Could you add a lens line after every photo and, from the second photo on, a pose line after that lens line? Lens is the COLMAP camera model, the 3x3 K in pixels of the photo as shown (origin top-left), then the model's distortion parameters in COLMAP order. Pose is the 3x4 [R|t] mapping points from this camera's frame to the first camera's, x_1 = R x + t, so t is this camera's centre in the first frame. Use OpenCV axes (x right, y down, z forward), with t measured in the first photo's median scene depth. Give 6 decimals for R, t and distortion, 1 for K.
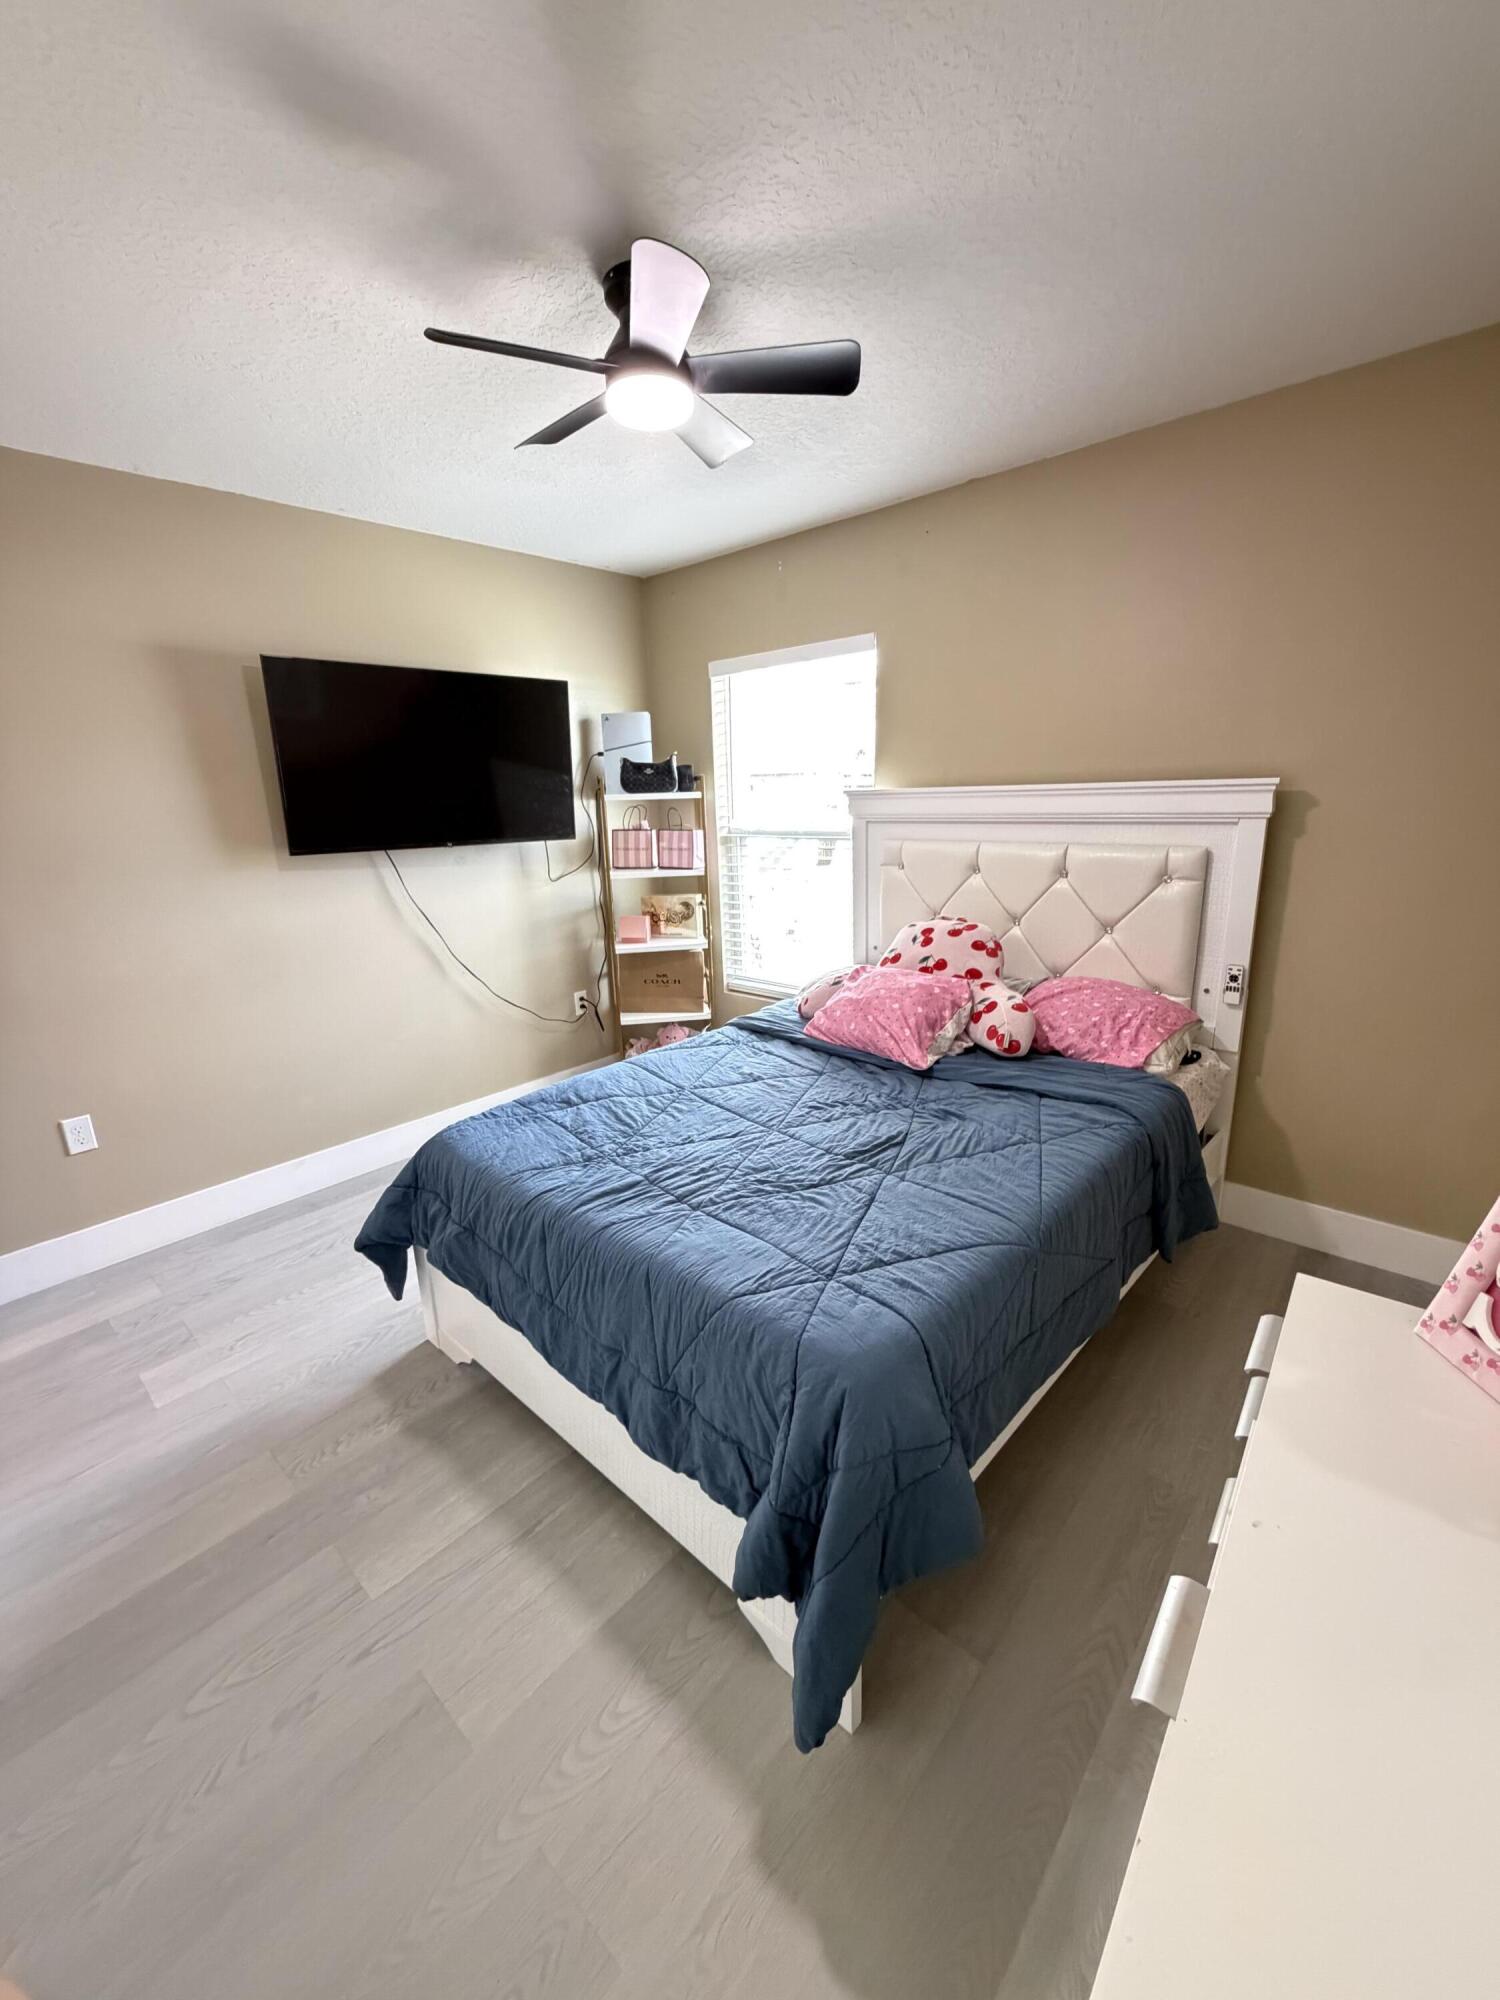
lens RADIAL K [[798.7, 0, 745.3], [0, 798.7, 994.9], [0, 0, 1]] dist [-0.000418, -0.000015]
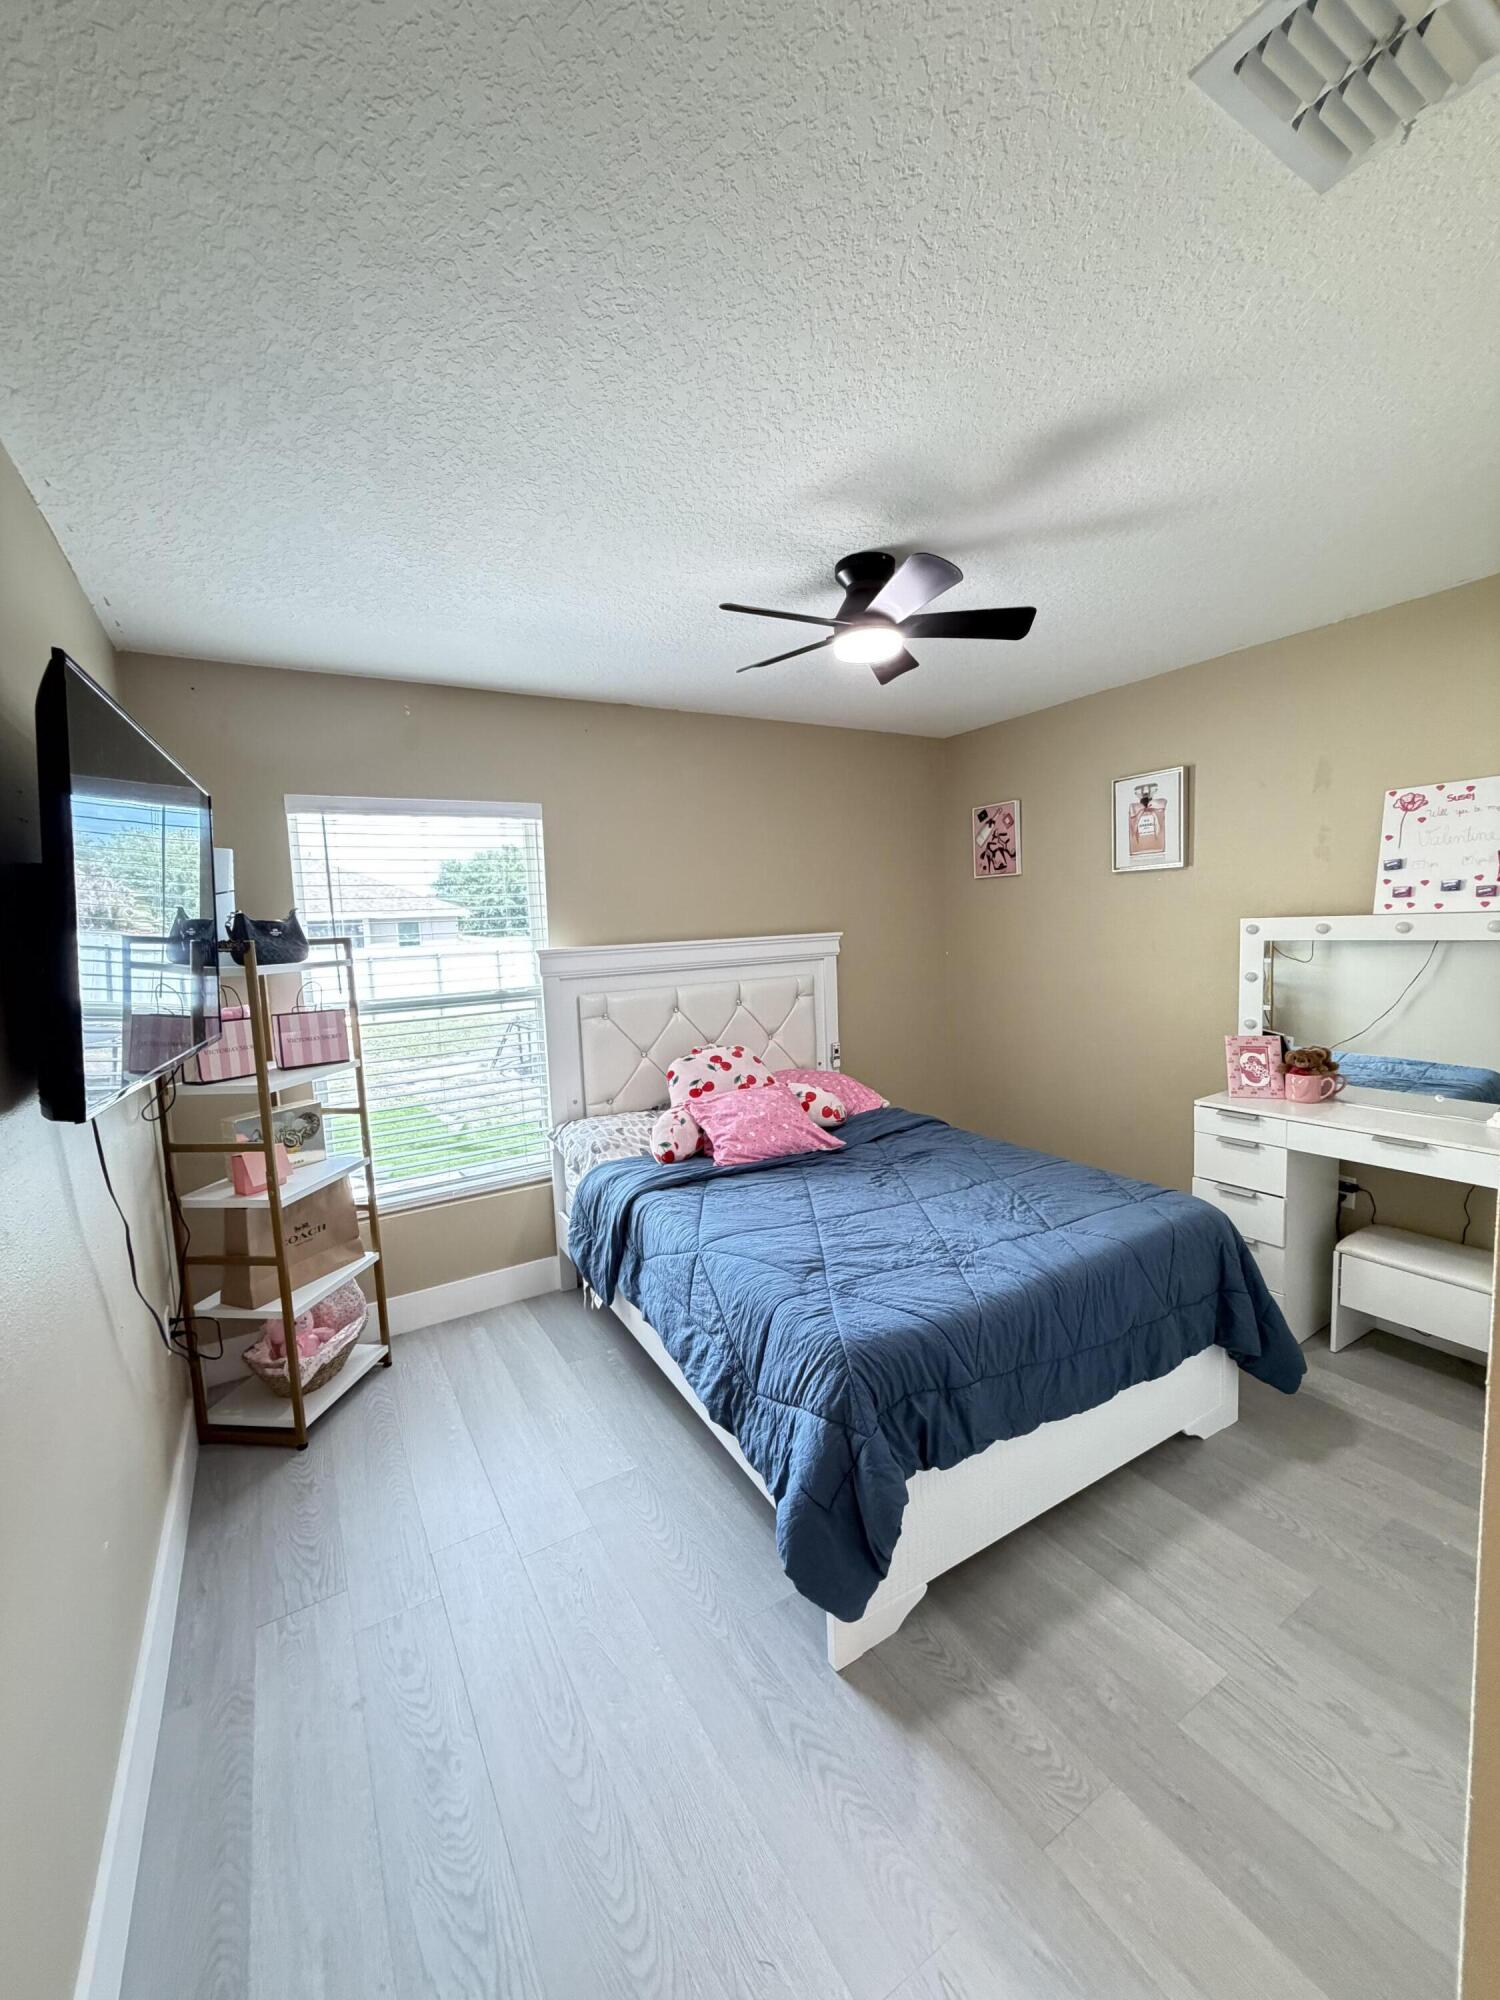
lens RADIAL K [[799.1, 0, 749.8], [0, 799.1, 993.3], [0, 0, 1]] dist [-0.000574, 0.000050]
pose [[0.289609, -0.070123, 0.954573, -0.983874], [0.272581, 0.962058, -0.012026, -0.161361], [-0.917511, 0.263681, 0.297735, 0.636824]]
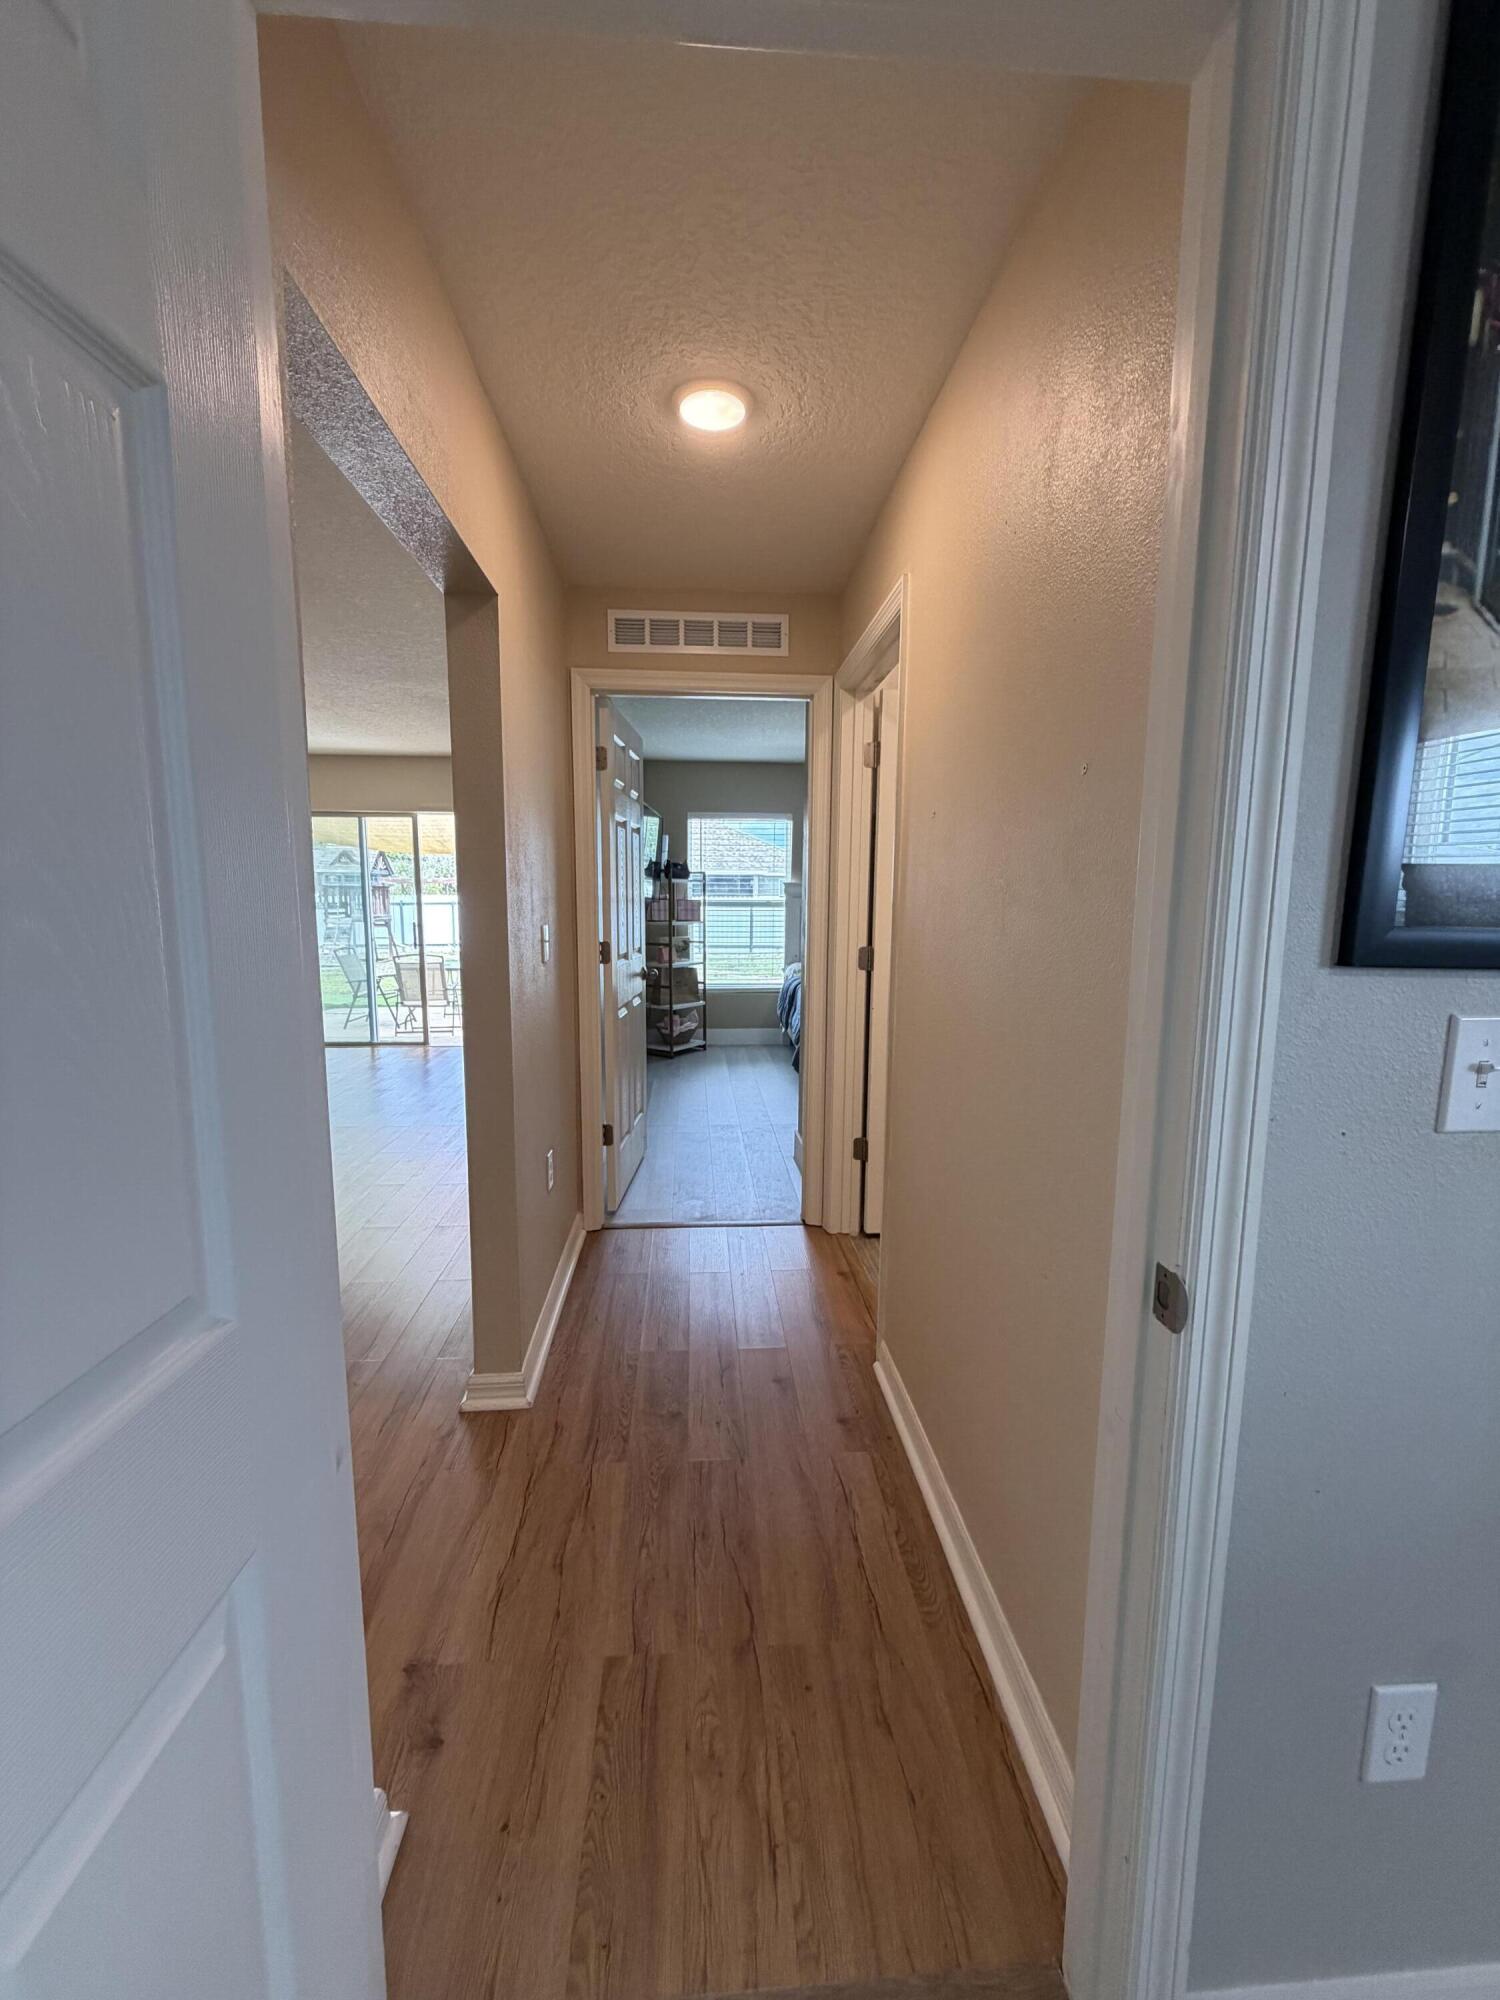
lens RADIAL K [[787.6, 0, 750.0], [0, 787.6, 1000.0], [0, 0, 1]] dist [-0.000429, 0.000004]
pose [[0.685072, -0.056756, 0.726261, -1.926758], [0.149683, 0.986655, -0.064088, 0.215753], [-0.712931, 0.152614, 0.684425, -0.395413]]
